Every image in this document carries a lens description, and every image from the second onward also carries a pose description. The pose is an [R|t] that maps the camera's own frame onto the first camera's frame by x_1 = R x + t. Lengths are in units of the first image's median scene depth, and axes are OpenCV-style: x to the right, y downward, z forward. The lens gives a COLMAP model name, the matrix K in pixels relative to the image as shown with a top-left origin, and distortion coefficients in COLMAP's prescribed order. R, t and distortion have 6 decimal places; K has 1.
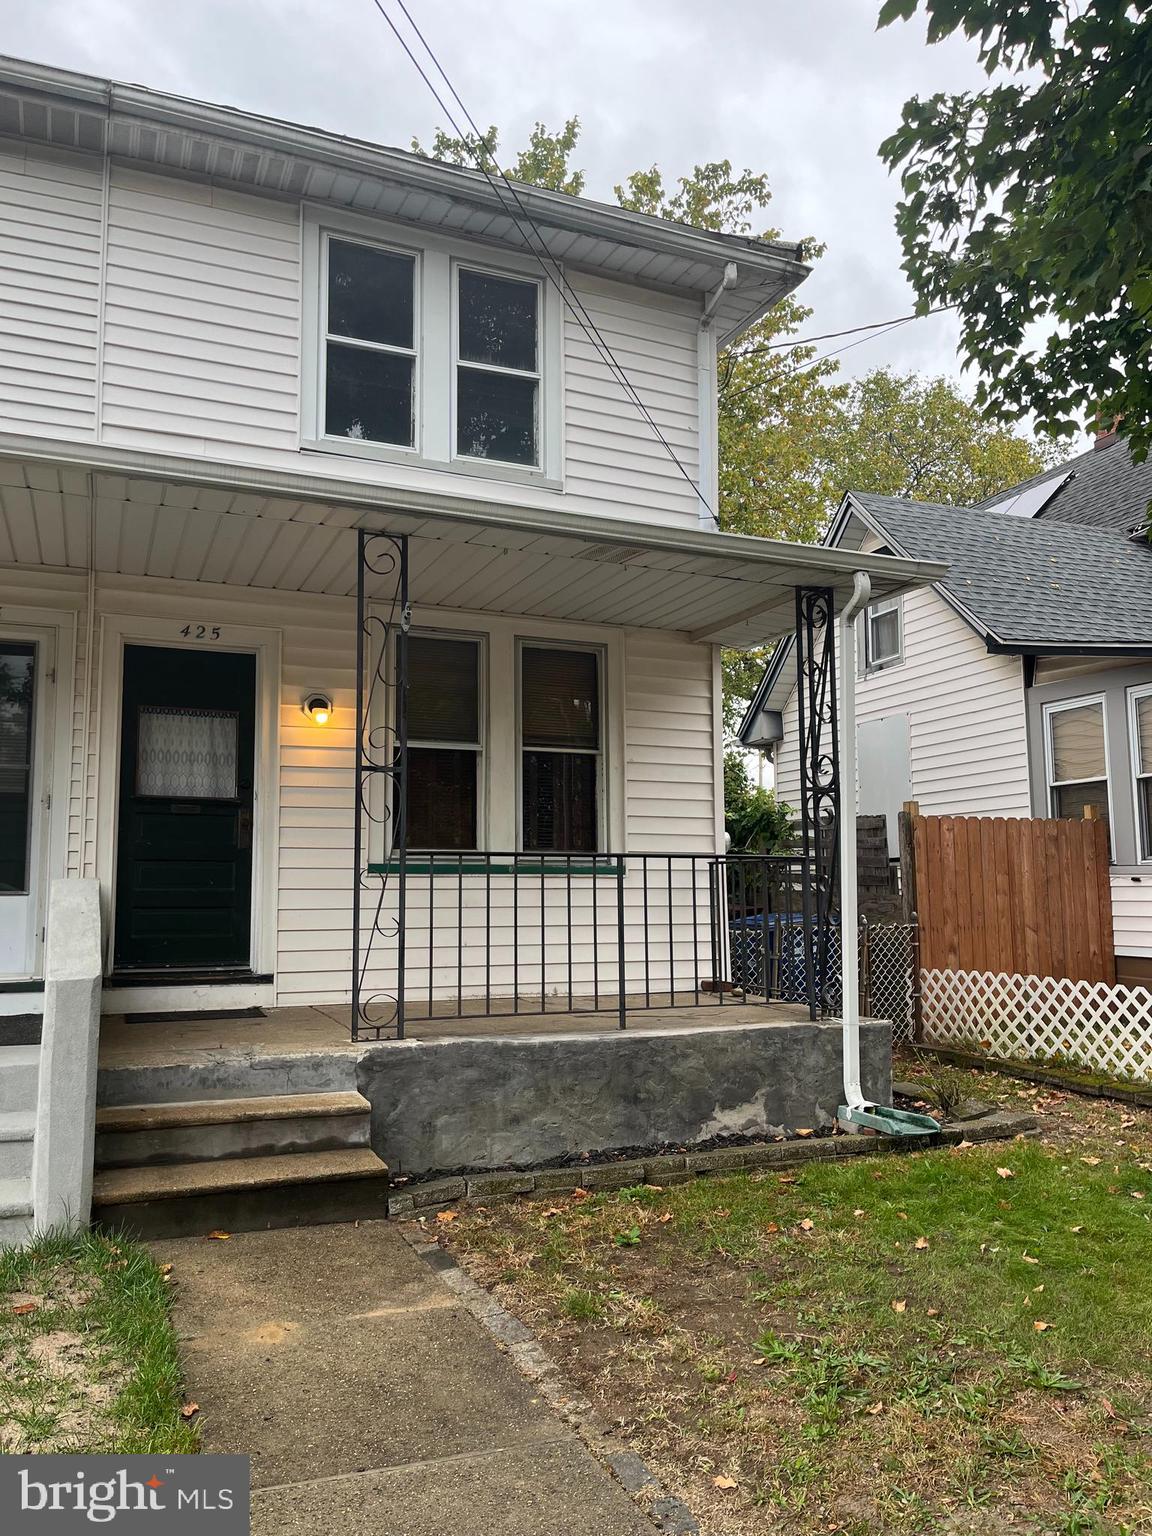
lens RADIAL K [[1150.5, 0, 576.0], [0, 1150.5, 768.0], [0, 0, 1]] dist [0.087860, -0.205653]
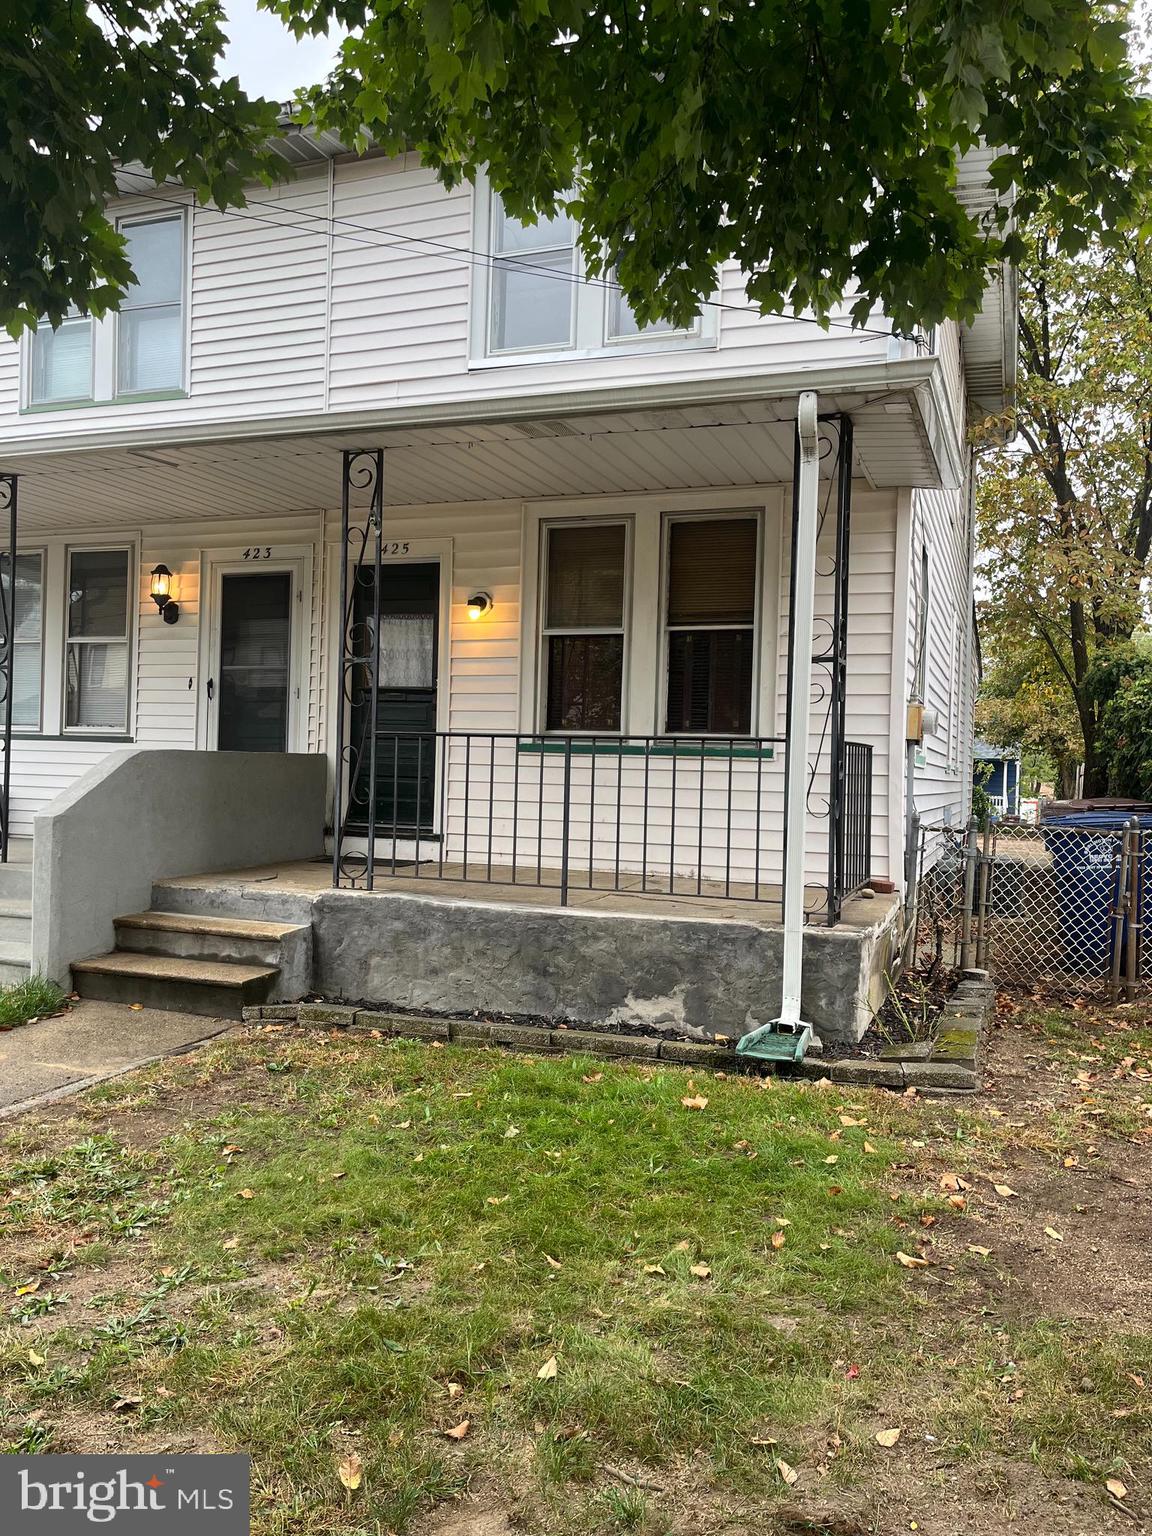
lens RADIAL K [[1150.5, 0, 576.0], [0, 1150.5, 768.0], [0, 0, 1]] dist [0.087860, -0.205653]
pose [[0.722534, 0.022490, -0.690970, 0.744717], [0.046511, 0.995625, 0.081042, 0.023371], [0.689769, -0.090693, 0.718327, 0.289005]]
